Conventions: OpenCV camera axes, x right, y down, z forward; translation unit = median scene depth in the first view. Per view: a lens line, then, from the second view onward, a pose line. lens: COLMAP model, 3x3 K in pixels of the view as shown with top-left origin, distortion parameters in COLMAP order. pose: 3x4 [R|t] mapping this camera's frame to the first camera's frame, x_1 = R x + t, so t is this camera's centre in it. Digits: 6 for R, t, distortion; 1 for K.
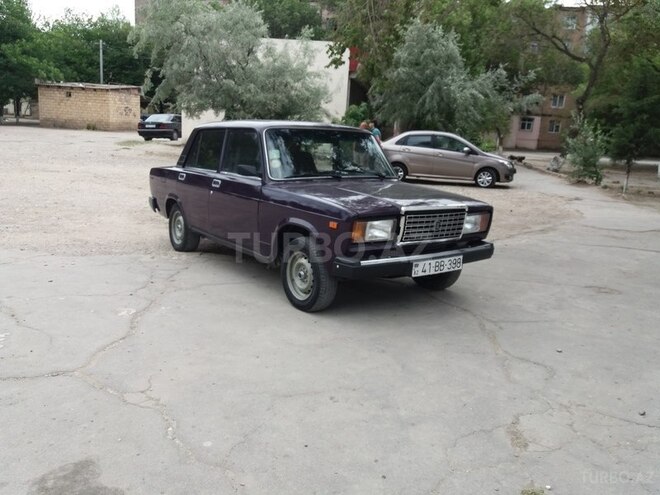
lens RADIAL K [[524.6, 0, 330.0], [0, 524.6, 247.5], [0, 0, 1]] dist [0.065831, -0.102550]
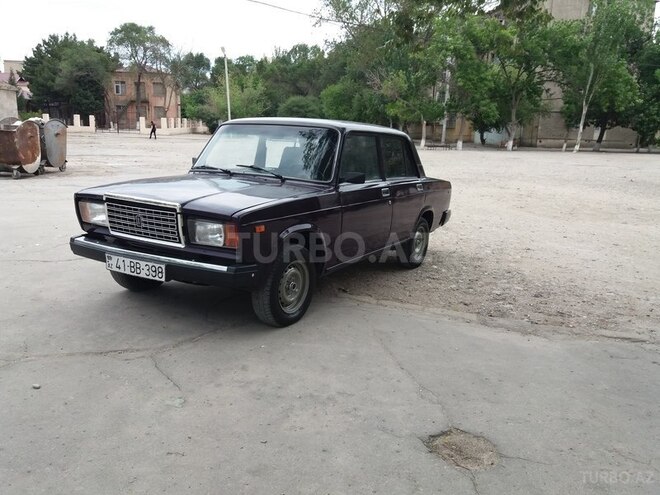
lens RADIAL K [[524.6, 0, 330.0], [0, 524.6, 247.5], [0, 0, 1]] dist [0.065831, -0.102550]
pose [[0.422857, 0.156449, -0.892589, 1.043655], [-0.204923, 0.975978, 0.073984, -0.119099], [0.882722, 0.151628, 0.444760, 0.833975]]
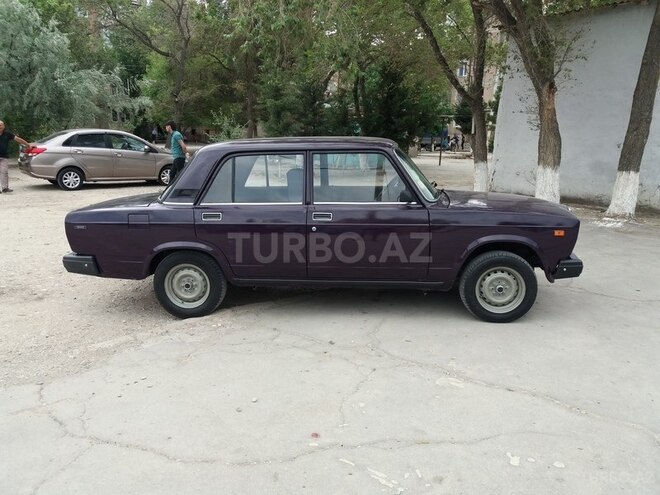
lens RADIAL K [[524.6, 0, 330.0], [0, 524.6, 247.5], [0, 0, 1]] dist [0.065831, -0.102550]
pose [[0.651129, -0.191301, 0.734462, -0.975783], [0.176932, 0.979310, 0.098218, -0.178080], [-0.738056, 0.065997, 0.671505, 0.531898]]
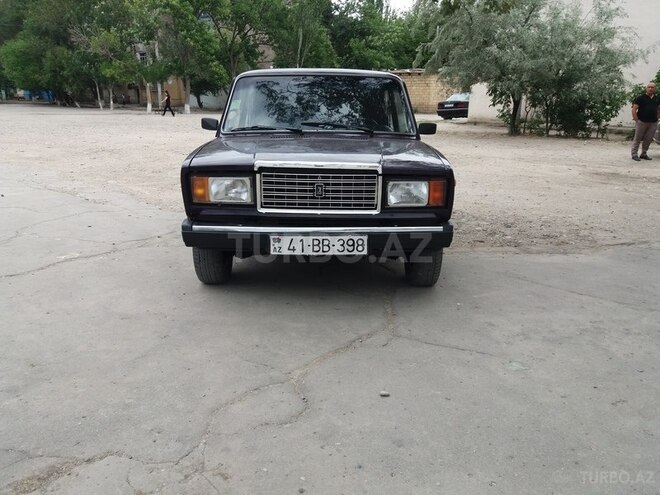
lens RADIAL K [[524.6, 0, 330.0], [0, 524.6, 247.5], [0, 0, 1]] dist [0.065831, -0.102550]
pose [[0.824180, 0.107896, -0.555954, 0.586653], [-0.089582, 0.994162, 0.060140, -0.006884], [0.559197, 0.000237, 0.829035, 0.373083]]
